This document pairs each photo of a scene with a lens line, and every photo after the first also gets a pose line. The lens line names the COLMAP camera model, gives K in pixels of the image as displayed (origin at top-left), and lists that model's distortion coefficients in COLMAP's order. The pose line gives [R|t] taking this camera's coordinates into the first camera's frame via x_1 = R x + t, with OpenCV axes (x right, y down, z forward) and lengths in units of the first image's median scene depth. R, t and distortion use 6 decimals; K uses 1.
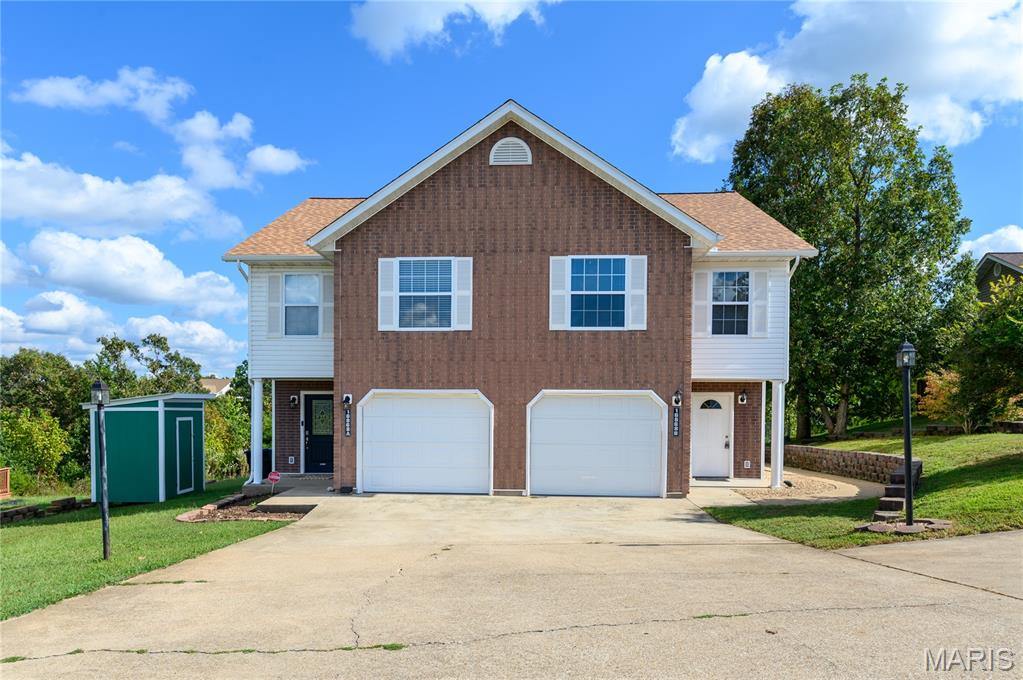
lens RADIAL K [[726.6, 0, 484.9], [0, 726.6, 428.3], [0, 0, 1]] dist [0.003043, -0.000489]
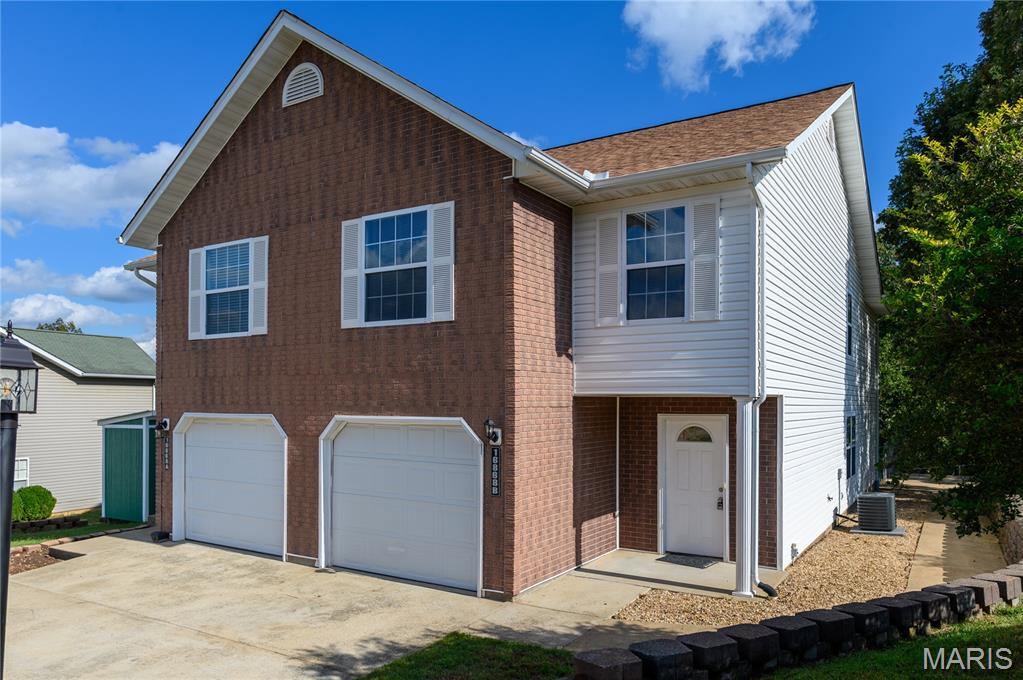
lens RADIAL K [[719.7, 0, 514.1], [0, 719.7, 402.6], [0, 0, 1]] dist [0.000389, 0.001999]
pose [[0.876378, -0.001468, -0.481622, 0.553287], [-0.012503, 0.999589, -0.025797, -0.049312], [0.481462, 0.028630, 0.875999, 0.481074]]
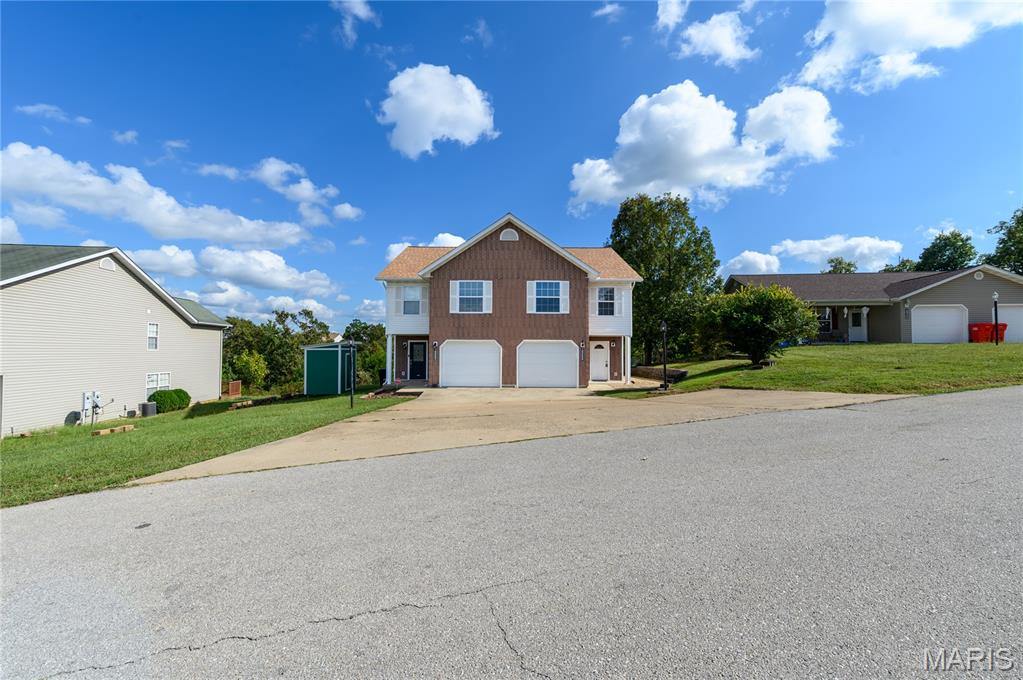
lens RADIAL K [[420.4, 0, 511.5], [0, 420.4, 340.0], [0, 0, 1]] dist [-0.001944, -0.000185]
pose [[0.997458, 0.000530, 0.071249, -0.049978], [0.003198, 0.998631, -0.052201, 0.014819], [-0.071179, 0.052296, 0.996092, -0.285559]]
